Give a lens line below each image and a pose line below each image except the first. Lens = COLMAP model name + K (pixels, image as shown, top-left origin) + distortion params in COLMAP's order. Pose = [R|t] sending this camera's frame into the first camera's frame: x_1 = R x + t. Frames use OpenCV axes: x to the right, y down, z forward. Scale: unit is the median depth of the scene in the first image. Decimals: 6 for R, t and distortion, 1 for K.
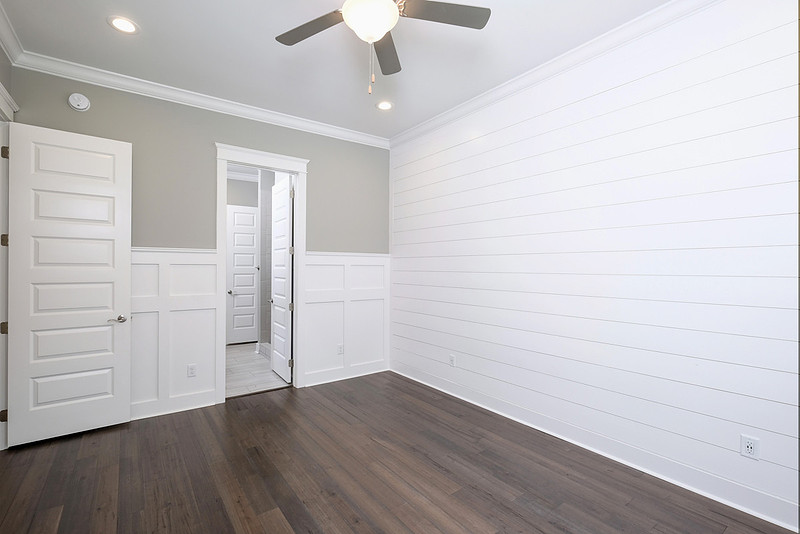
lens RADIAL K [[358.7, 0, 399.6], [0, 358.7, 263.4], [0, 0, 1]] dist [-0.000549, 0.000729]
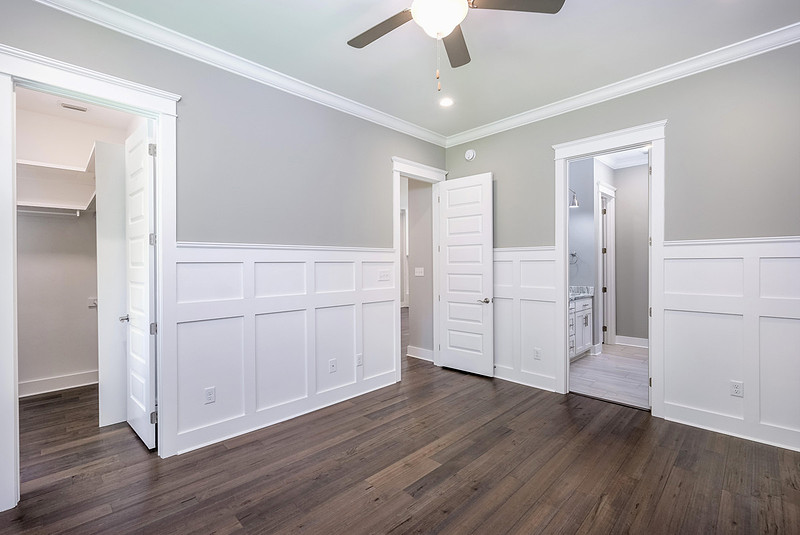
lens RADIAL K [[368.7, 0, 406.1], [0, 368.7, 257.6], [0, 0, 1]] dist [-0.006229, 0.000768]
pose [[0.156511, -0.020355, -0.987466, 0.586691], [0.022297, 0.999606, -0.017071, 0.004847], [0.987425, -0.019346, 0.156903, 0.470838]]
